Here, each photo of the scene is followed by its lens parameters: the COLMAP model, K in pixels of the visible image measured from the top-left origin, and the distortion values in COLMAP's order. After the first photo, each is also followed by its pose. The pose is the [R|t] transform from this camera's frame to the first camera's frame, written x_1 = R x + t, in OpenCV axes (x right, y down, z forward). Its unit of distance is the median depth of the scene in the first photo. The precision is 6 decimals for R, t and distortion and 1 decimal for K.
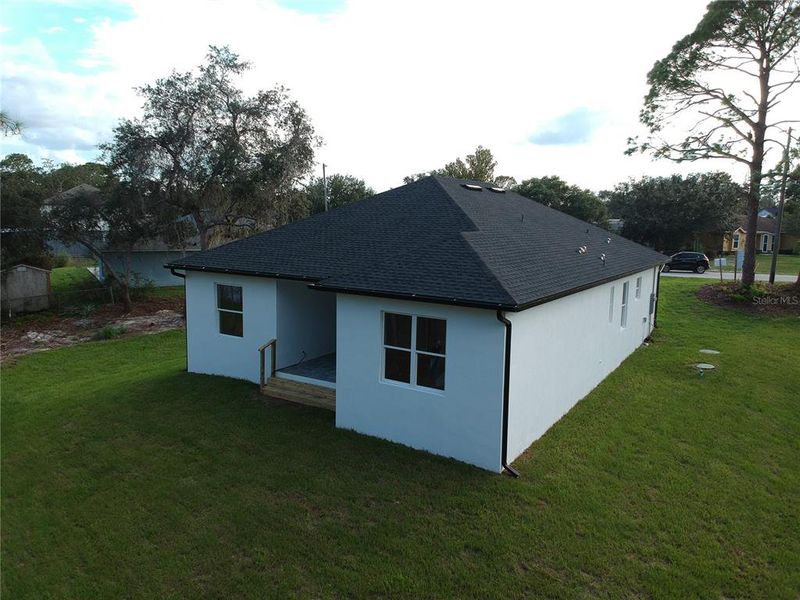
lens RADIAL K [[587.3, 0, 393.7], [0, 587.3, 289.0], [0, 0, 1]] dist [0.099507, -0.178431]
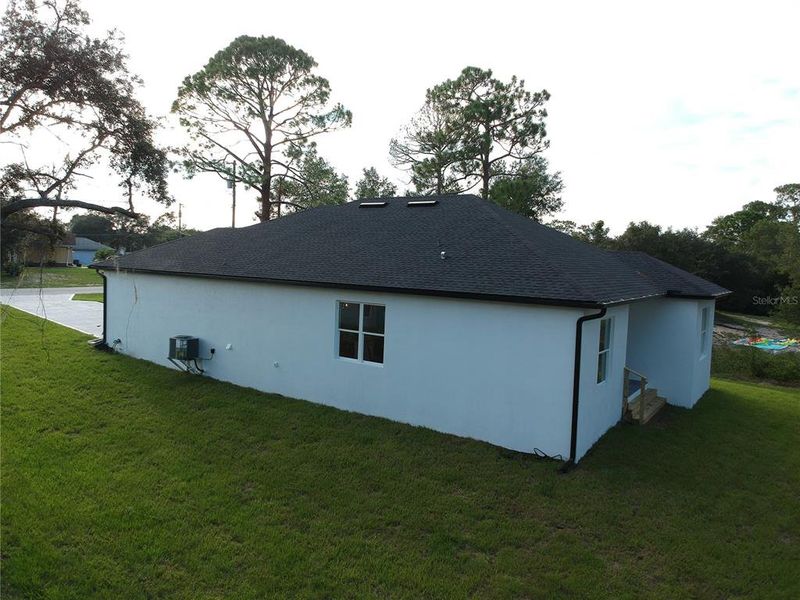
lens RADIAL K [[587.3, 0, 393.7], [0, 587.3, 289.0], [0, 0, 1]] dist [0.099507, -0.178431]
pose [[0.047332, -0.066731, 0.996648, -1.365228], [0.084727, 0.994438, 0.062559, -0.149962], [-0.995279, 0.081482, 0.052722, 1.561087]]
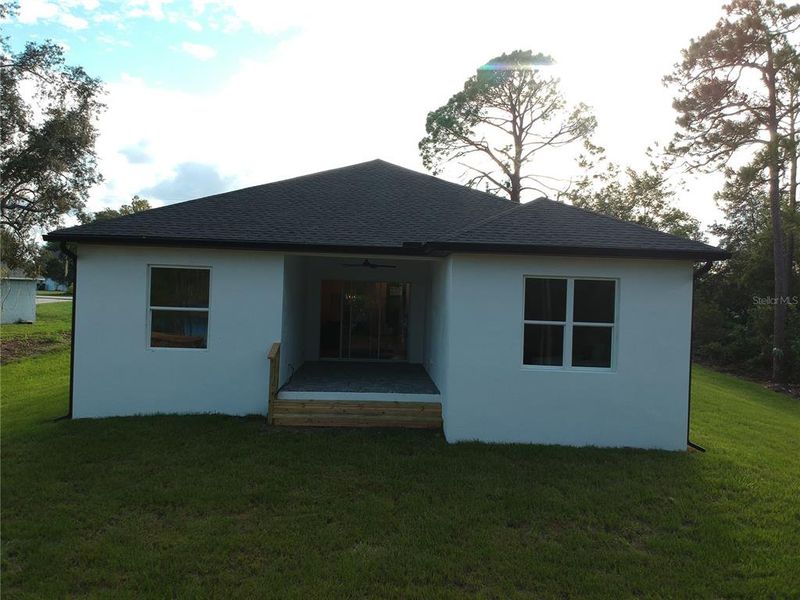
lens RADIAL K [[587.3, 0, 393.7], [0, 587.3, 289.0], [0, 0, 1]] dist [0.099507, -0.178431]
pose [[0.821311, 0.014559, 0.570295, -0.574999], [0.049798, 0.994029, -0.097094, 0.115704], [-0.568303, 0.108144, 0.815682, 0.437041]]
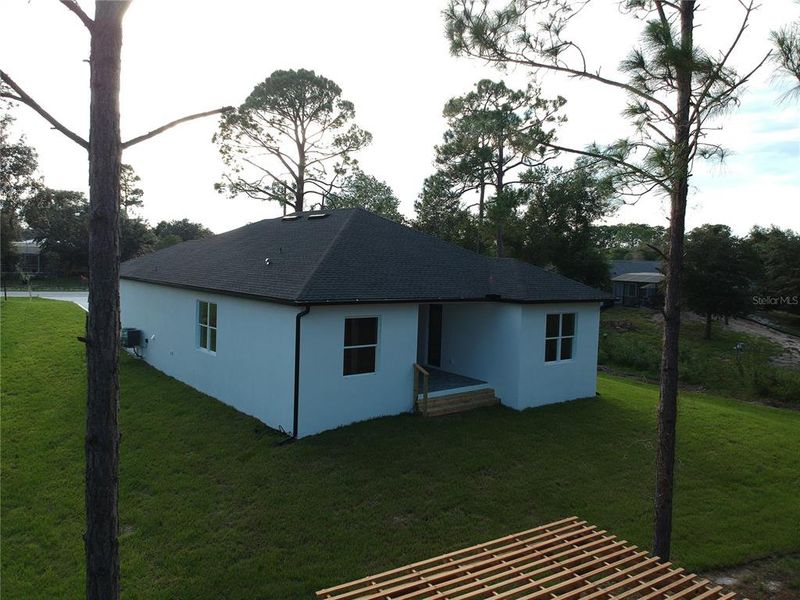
lens RADIAL K [[587.3, 0, 393.7], [0, 587.3, 289.0], [0, 0, 1]] dist [0.099507, -0.178431]
pose [[0.319508, -0.049665, 0.946281, -1.395525], [0.085818, 0.996038, 0.023300, -0.081480], [-0.943689, 0.073763, 0.322505, 0.833630]]
